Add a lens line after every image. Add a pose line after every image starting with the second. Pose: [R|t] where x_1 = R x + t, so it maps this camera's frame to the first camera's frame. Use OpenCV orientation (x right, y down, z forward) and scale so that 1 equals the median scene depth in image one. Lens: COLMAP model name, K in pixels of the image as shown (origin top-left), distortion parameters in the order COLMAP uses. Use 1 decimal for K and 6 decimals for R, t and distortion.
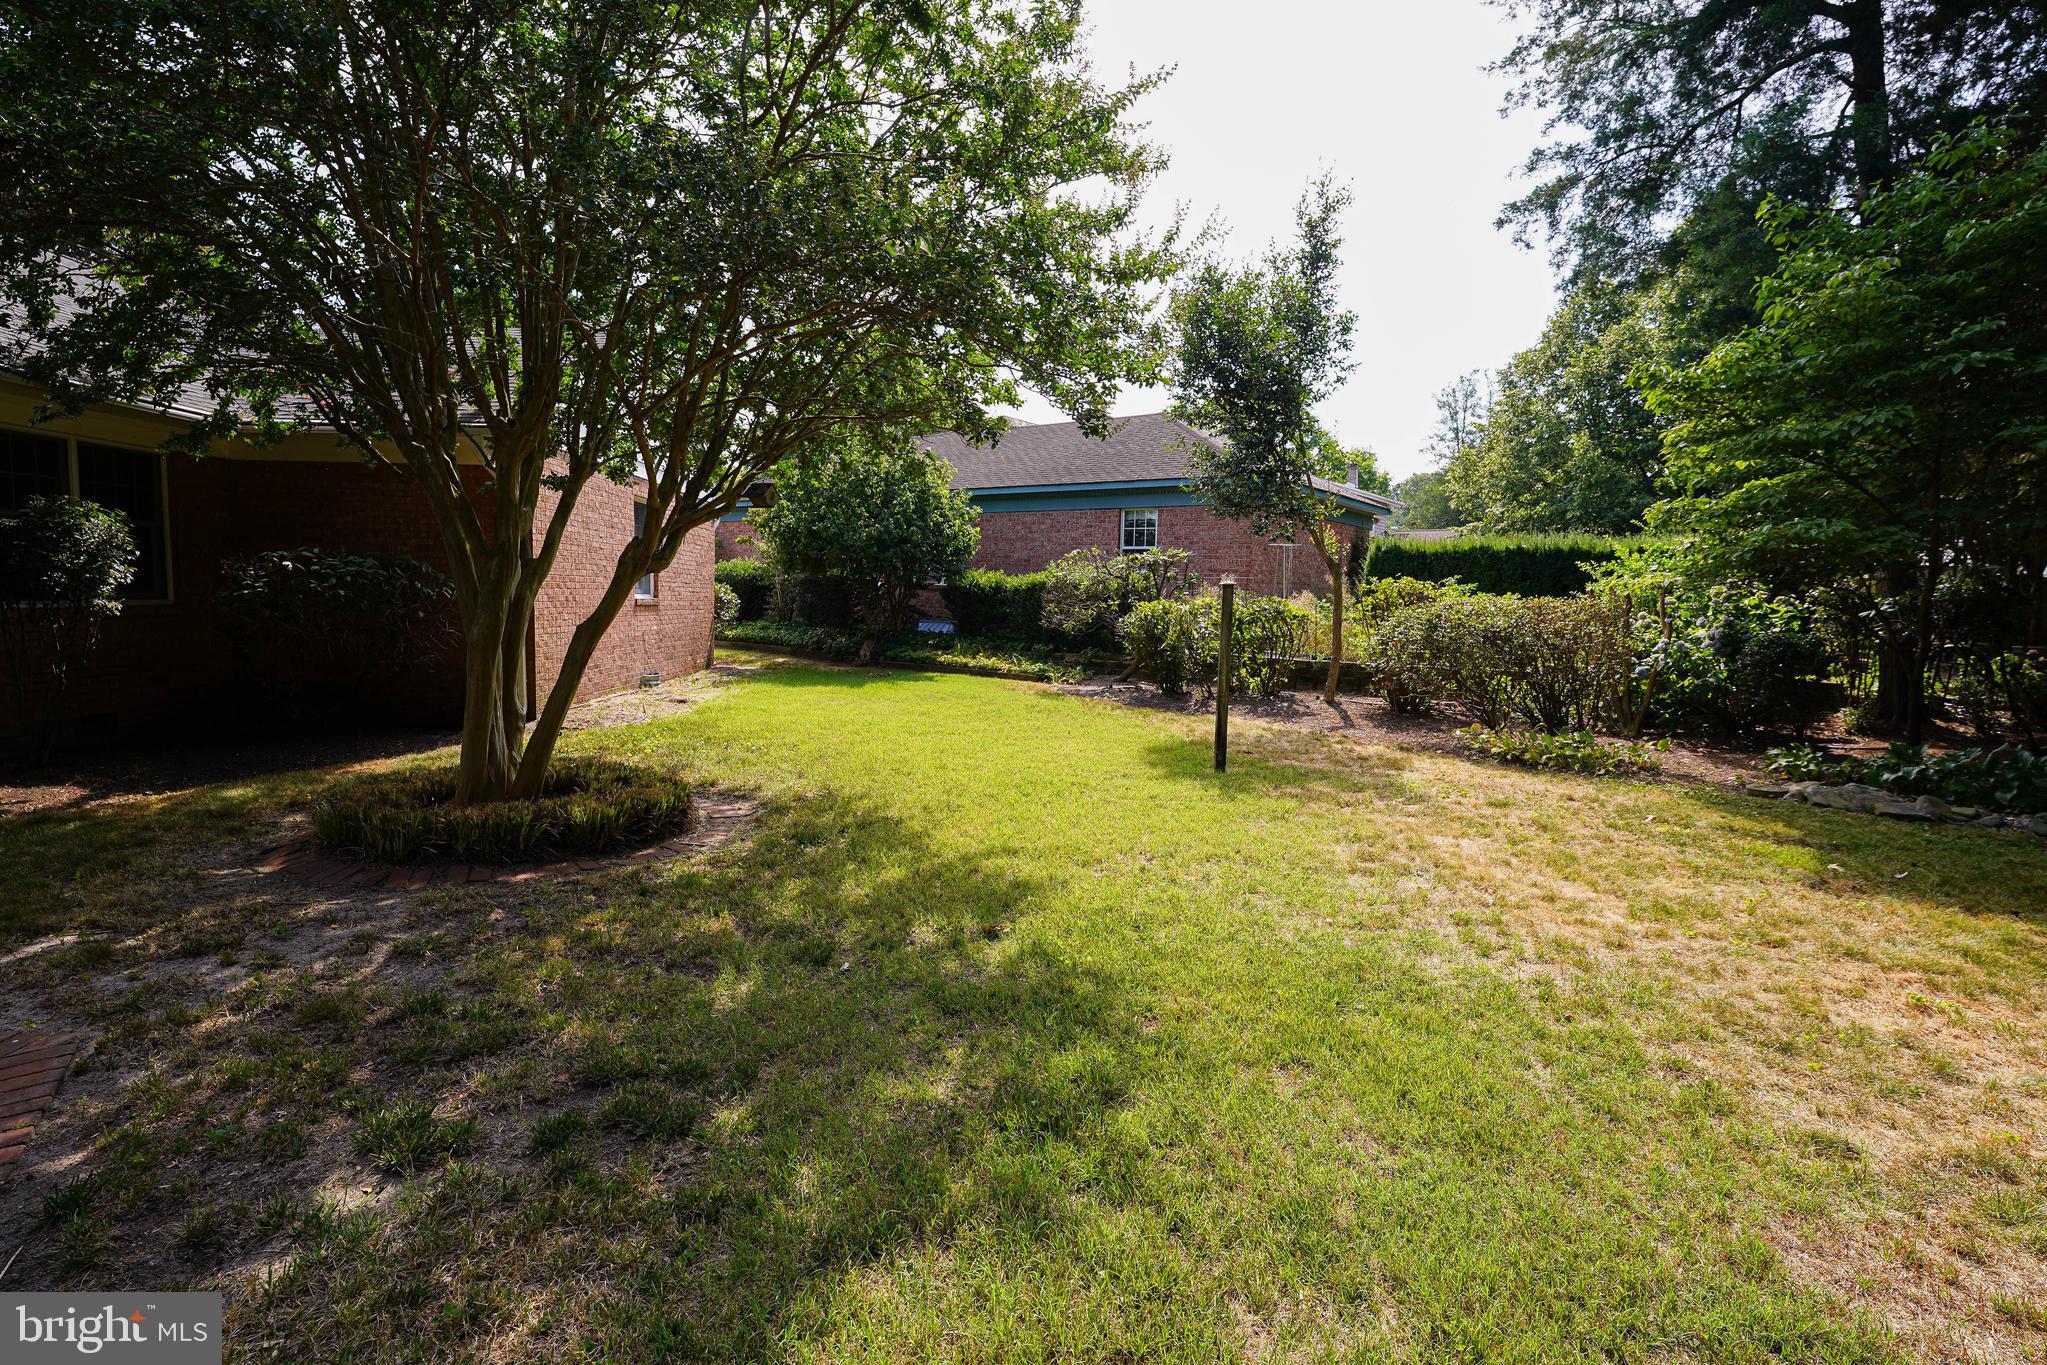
lens RADIAL K [[1005.7, 0, 1014.6], [0, 1005.7, 675.6], [0, 0, 1]] dist [0.017680, -0.001431]
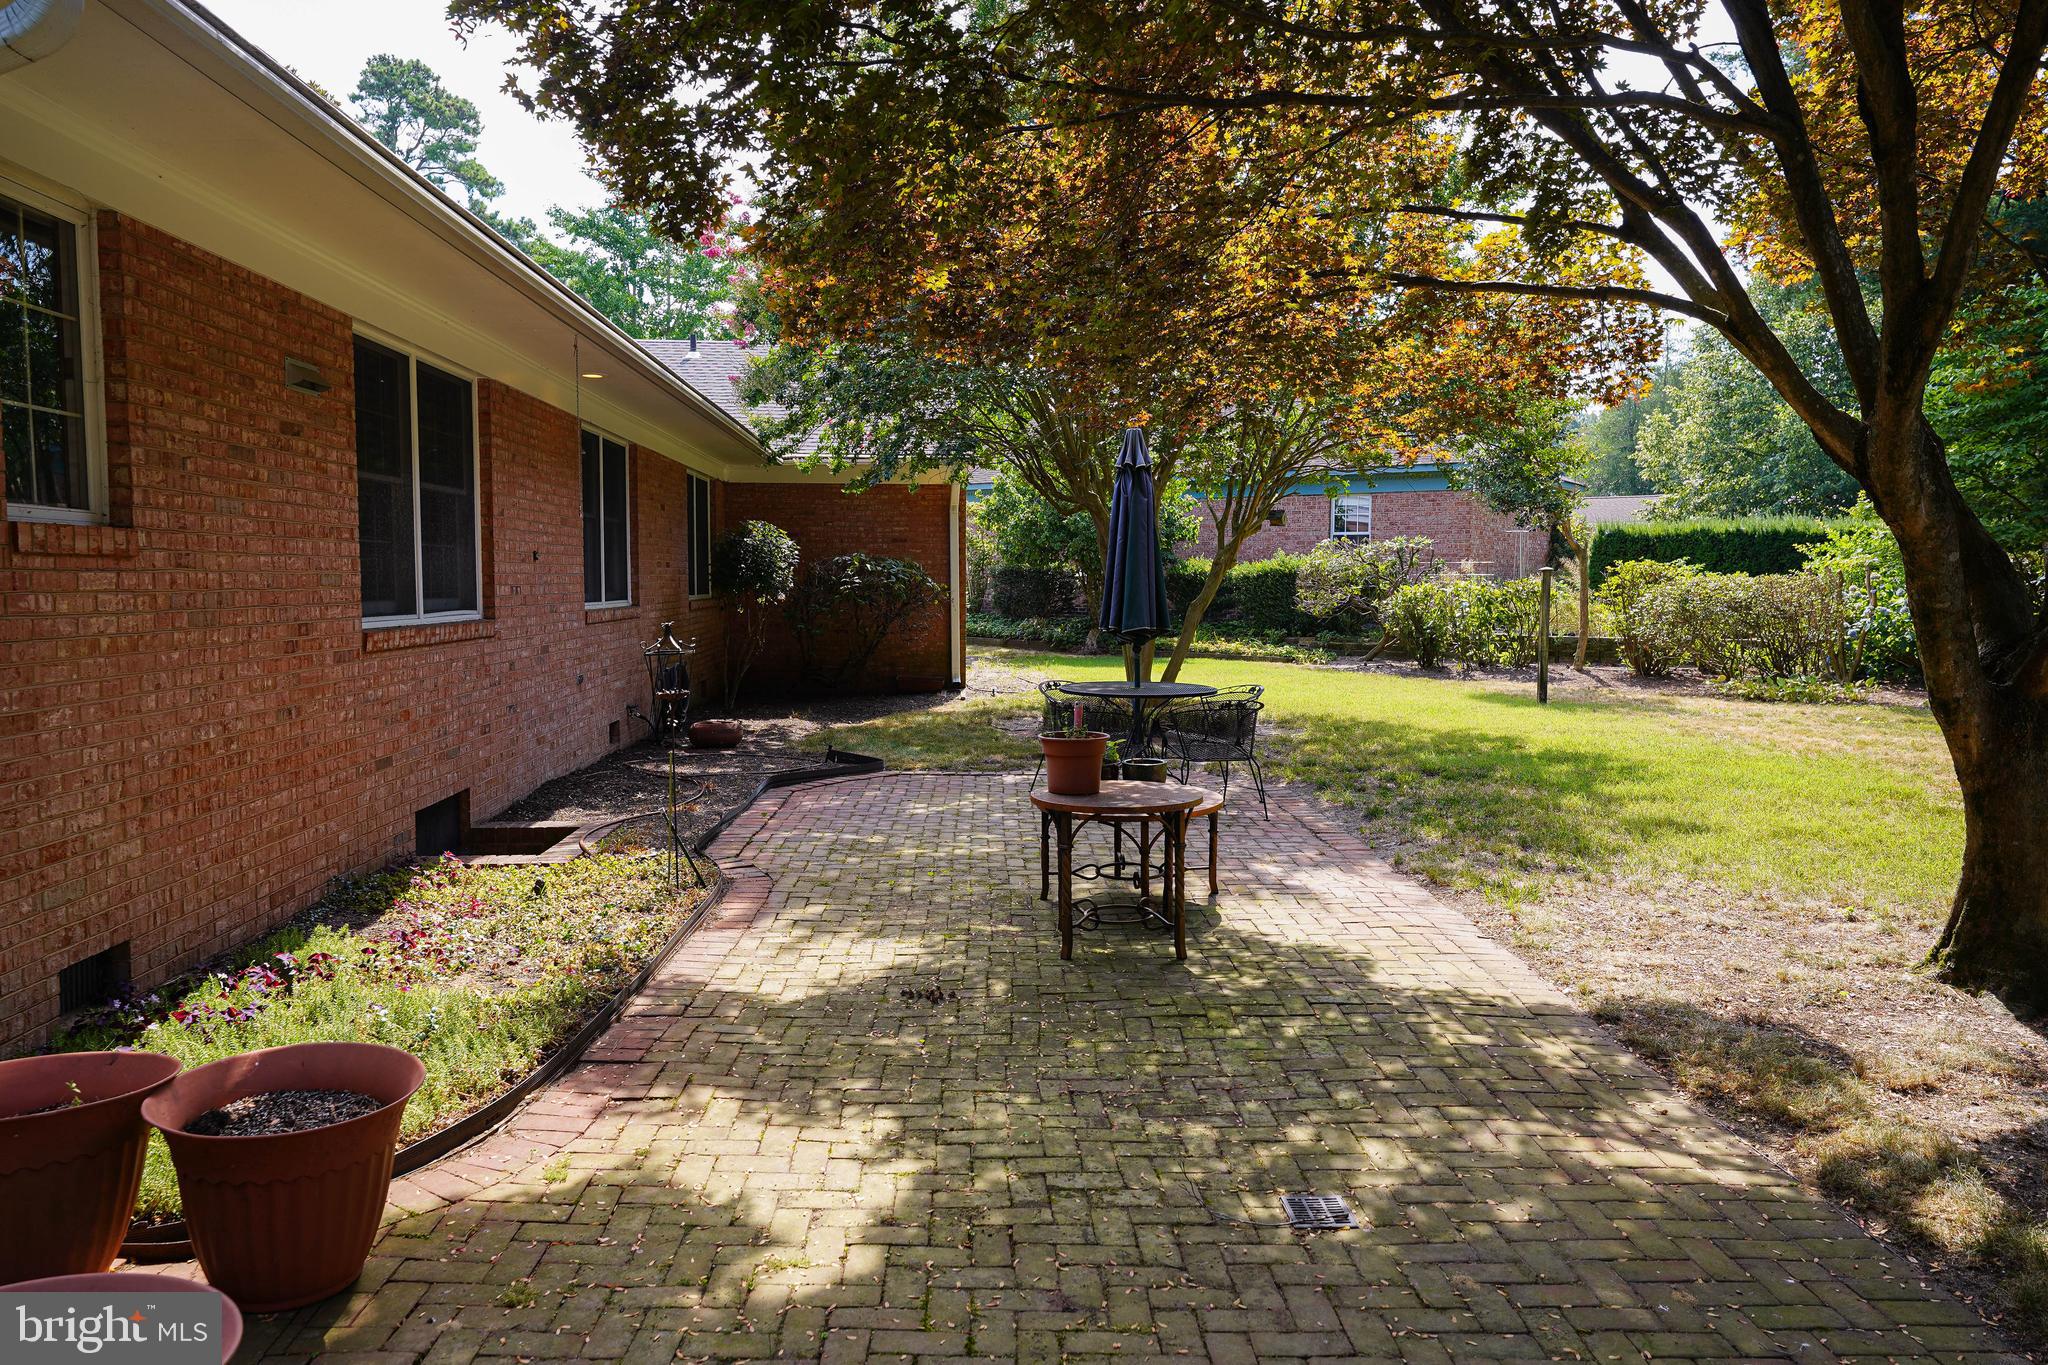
lens RADIAL K [[1333.7, 0, 1010.0], [0, 1333.7, 663.3], [0, 0, 1]] dist [0.013808, 0.003276]
pose [[0.999760, -0.017884, -0.012681, -0.319717], [0.017600, 0.999600, -0.022153, 0.041641], [0.013072, 0.021924, 0.999674, -0.533852]]
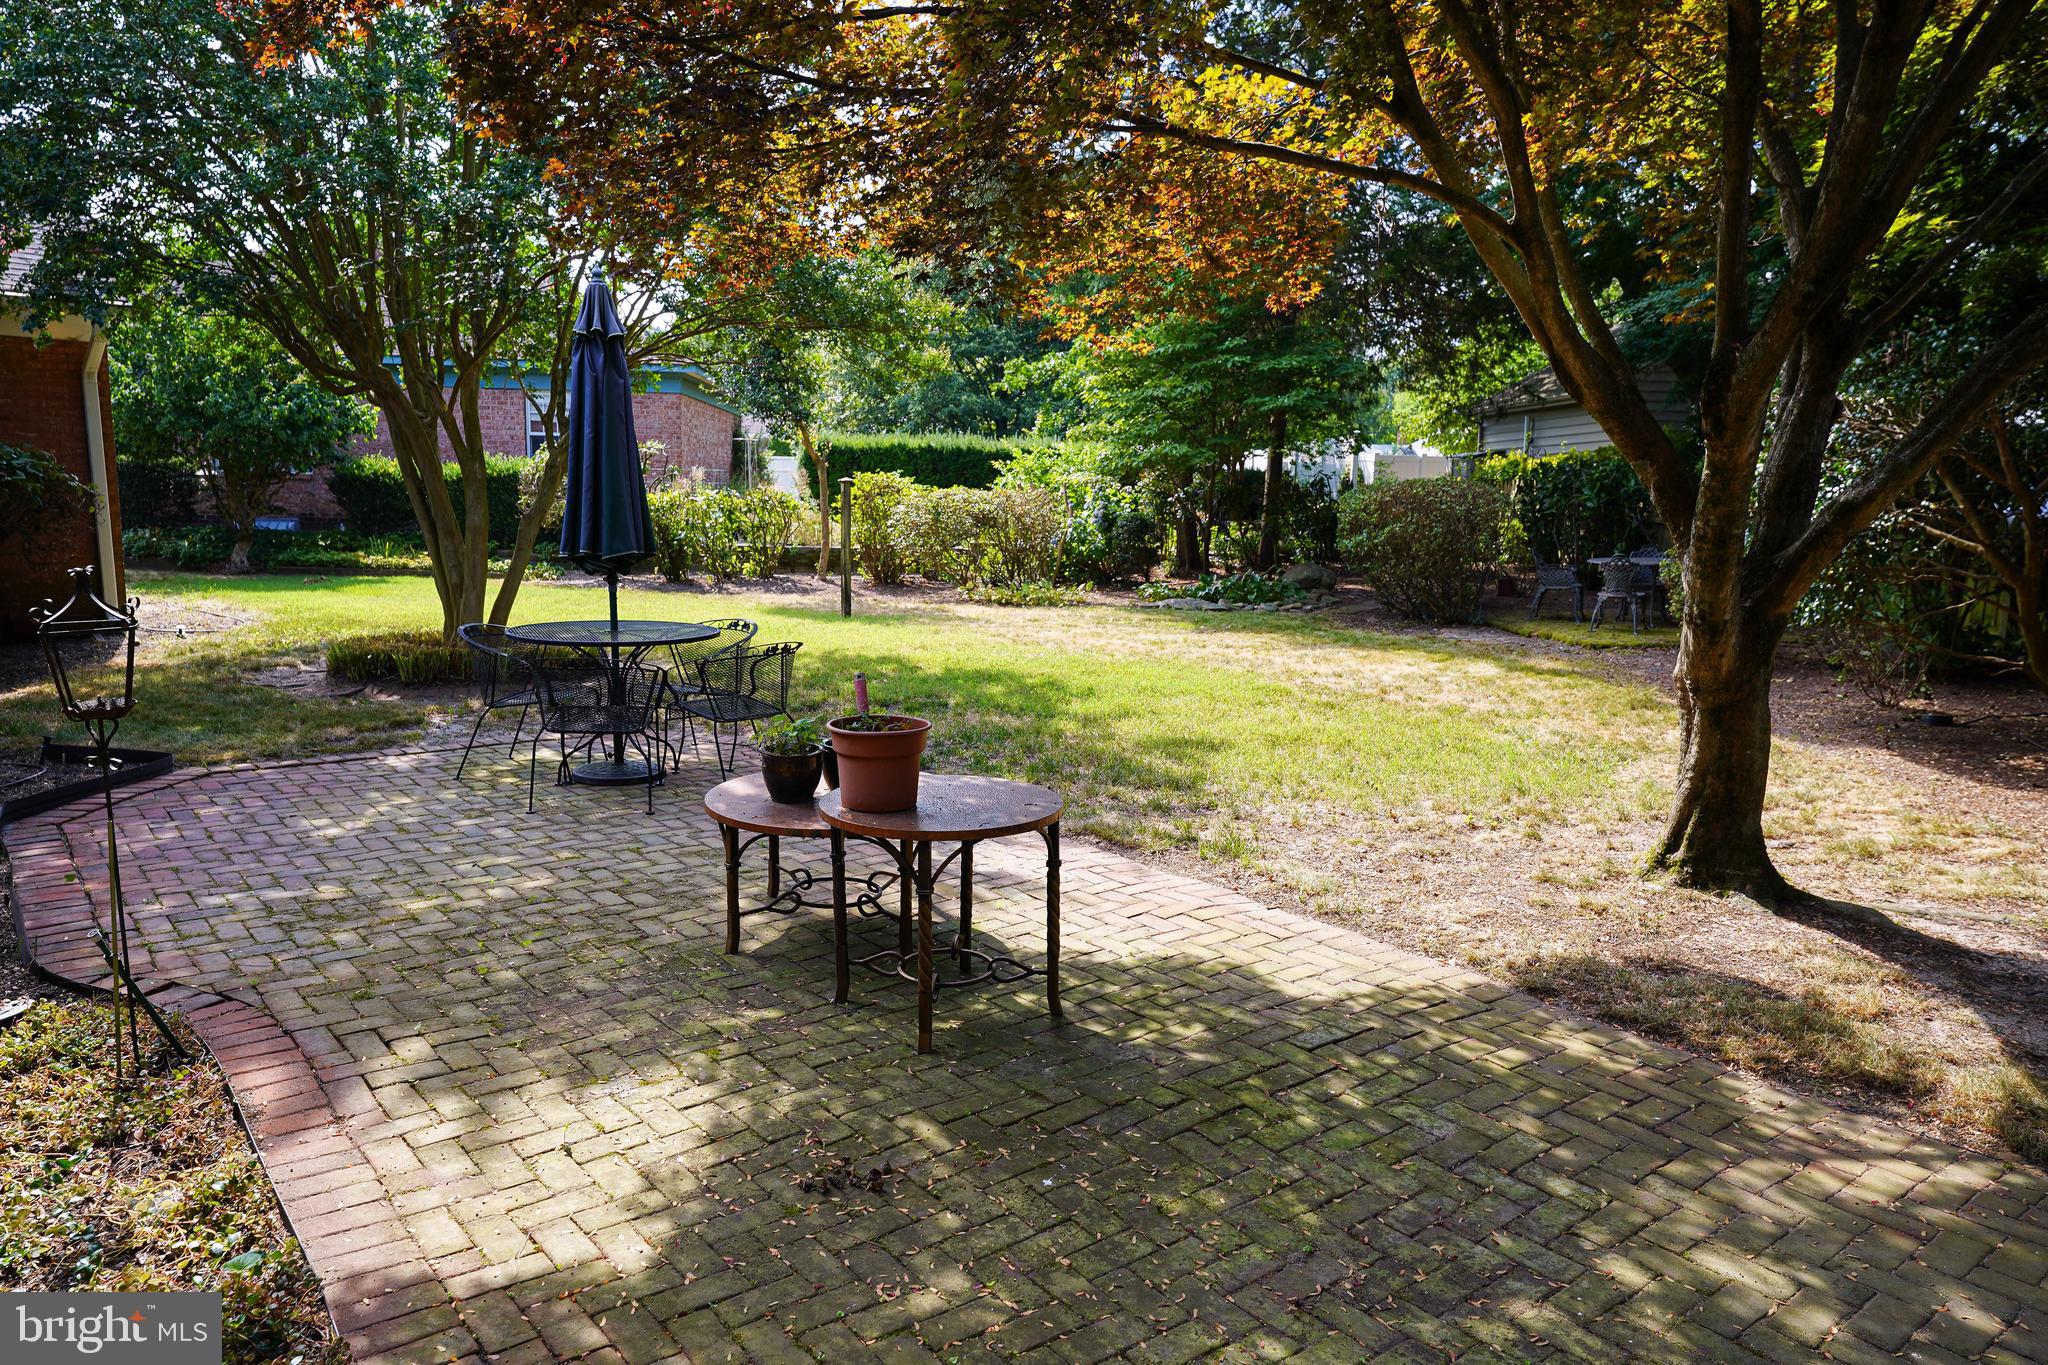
lens RADIAL K [[1333.7, 0, 988.2], [0, 1333.7, 672.0], [0, 0, 1]] dist [0.013808, 0.003276]
pose [[0.807298, -0.084351, 0.584084, -0.449169], [0.048863, 0.995888, 0.076286, 0.024318], [-0.588117, -0.033046, 0.808100, -0.362819]]
